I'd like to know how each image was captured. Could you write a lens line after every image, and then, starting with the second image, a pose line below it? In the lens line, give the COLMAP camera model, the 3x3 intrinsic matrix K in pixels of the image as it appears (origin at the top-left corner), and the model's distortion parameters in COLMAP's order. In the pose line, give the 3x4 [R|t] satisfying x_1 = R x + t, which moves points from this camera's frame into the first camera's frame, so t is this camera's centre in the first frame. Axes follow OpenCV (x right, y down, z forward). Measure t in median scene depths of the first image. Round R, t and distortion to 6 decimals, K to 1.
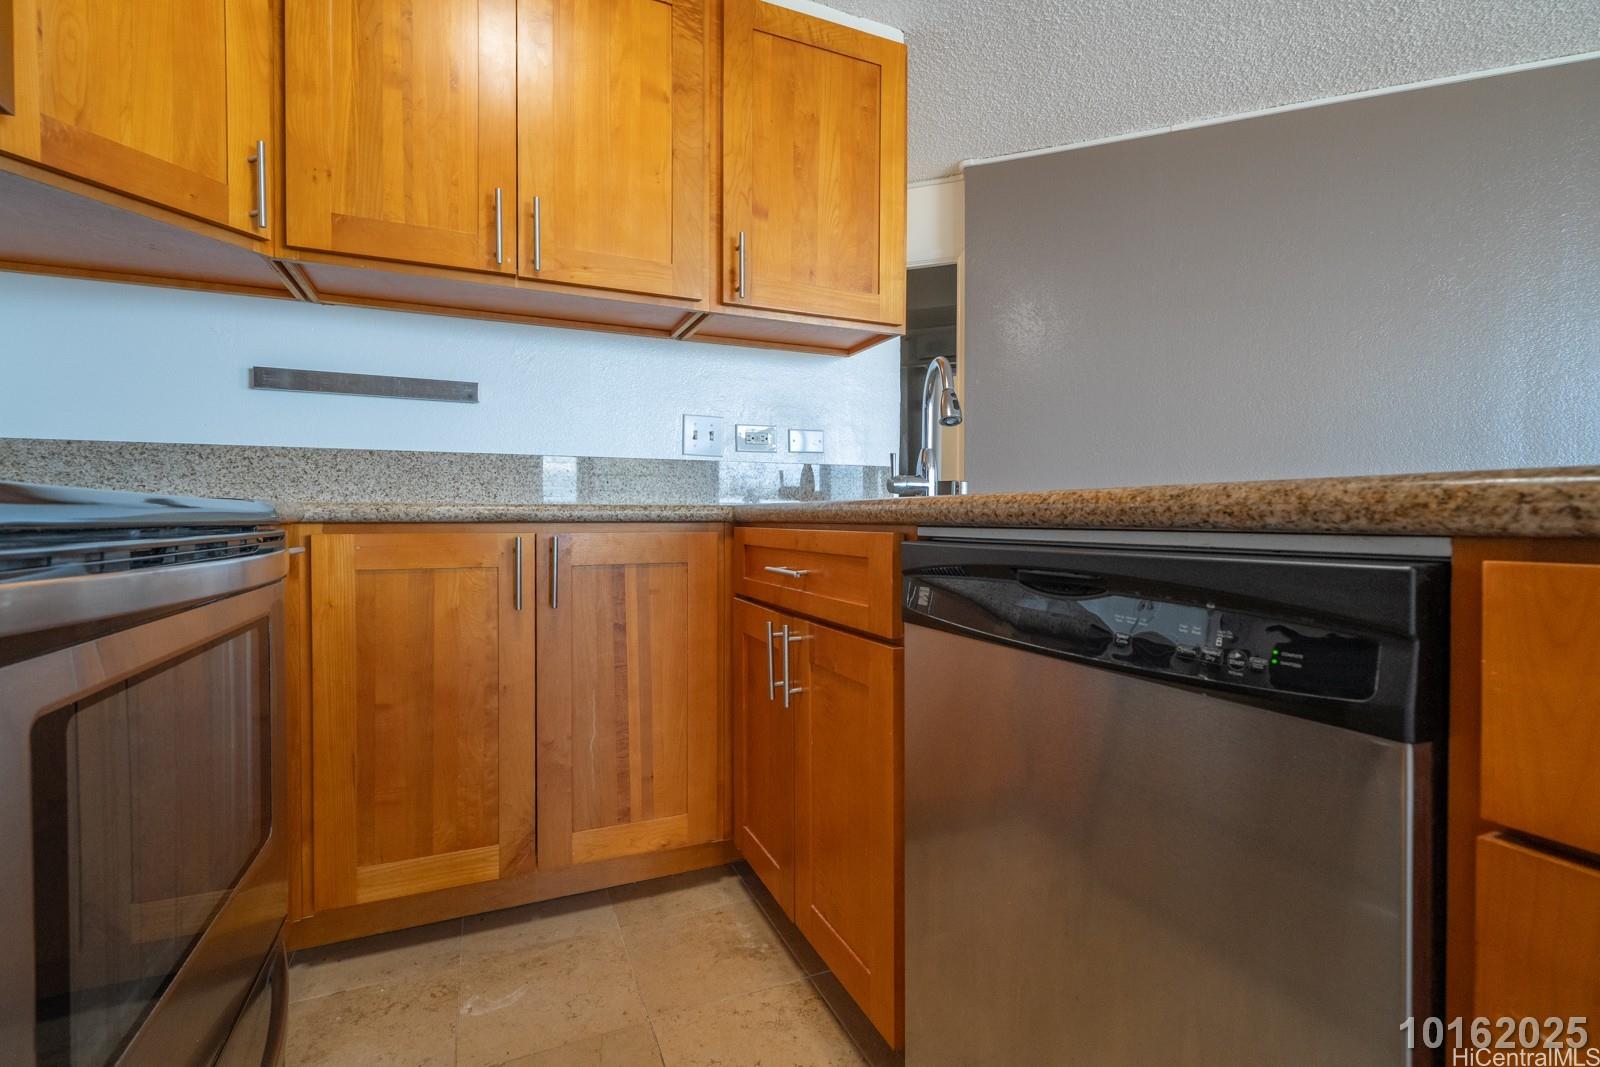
lens RADIAL K [[708.8, 0, 814.1], [0, 708.8, 522.9], [0, 0, 1]] dist [-0.001790, -0.000438]
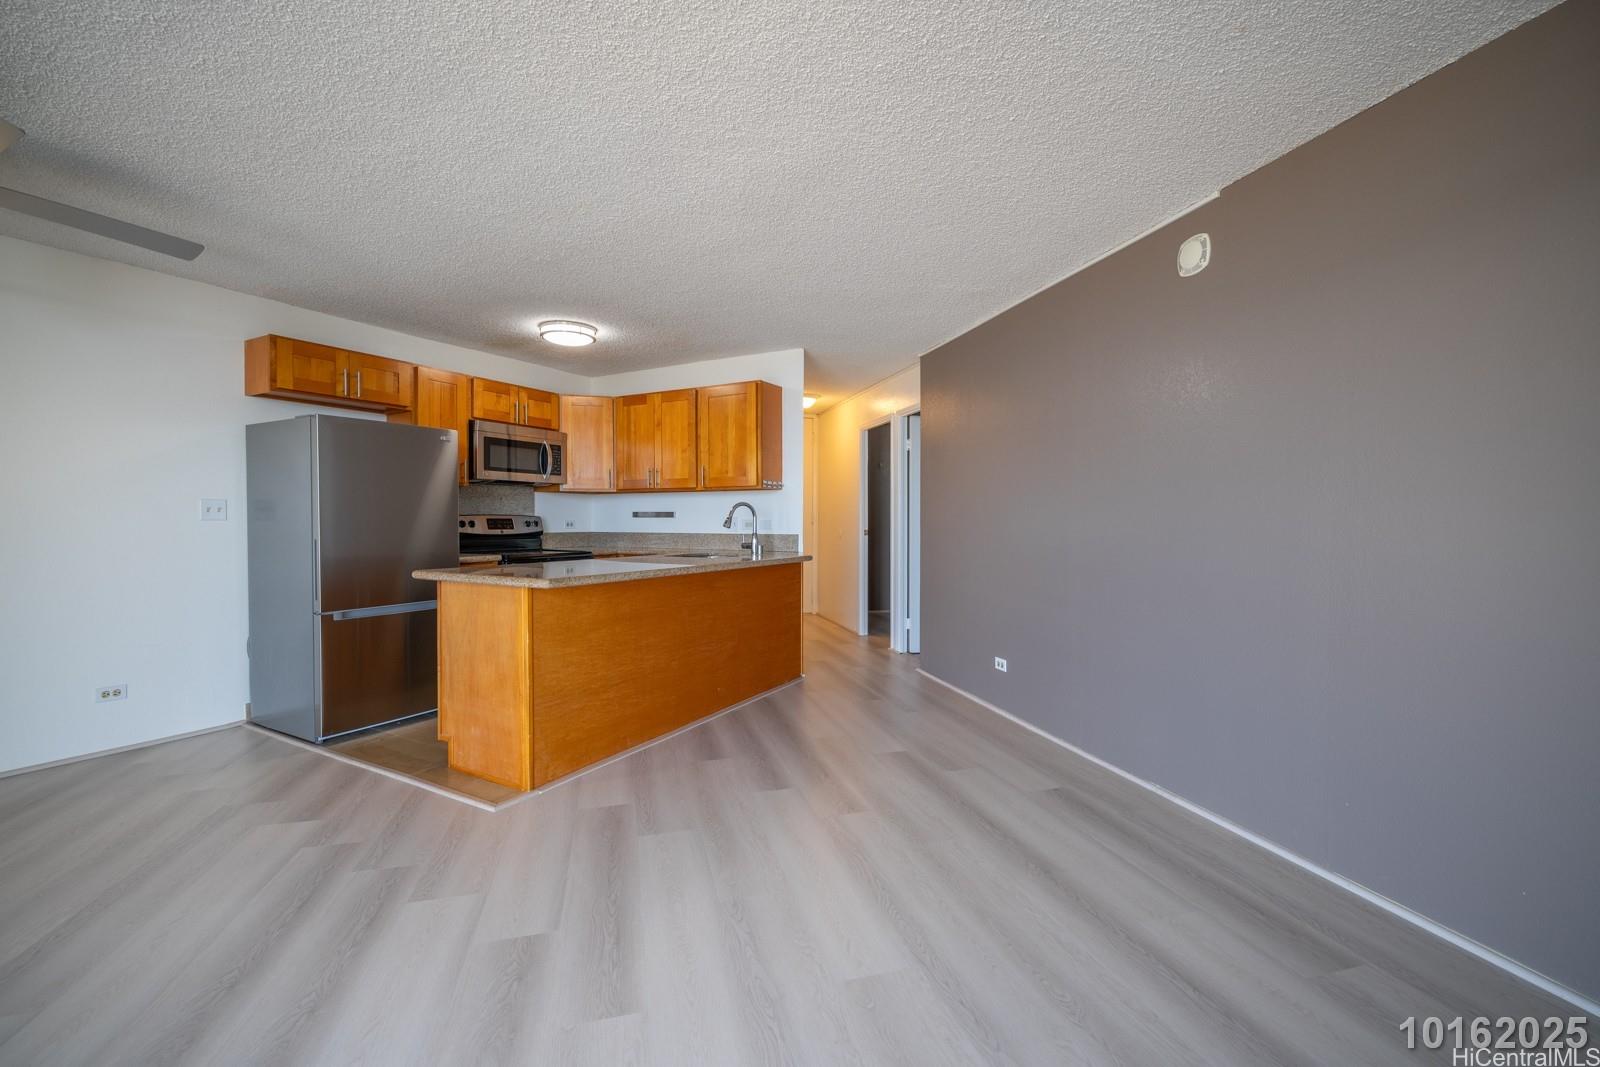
lens RADIAL K [[669.1, 0, 819.8], [0, 669.1, 531.5], [0, 0, 1]] dist [-0.004047, -0.000049]
pose [[0.606280, 0.014015, -0.795128, 2.735280], [-0.009373, 0.999901, 0.010478, -0.161411], [0.795196, 0.001100, 0.606351, -0.408519]]
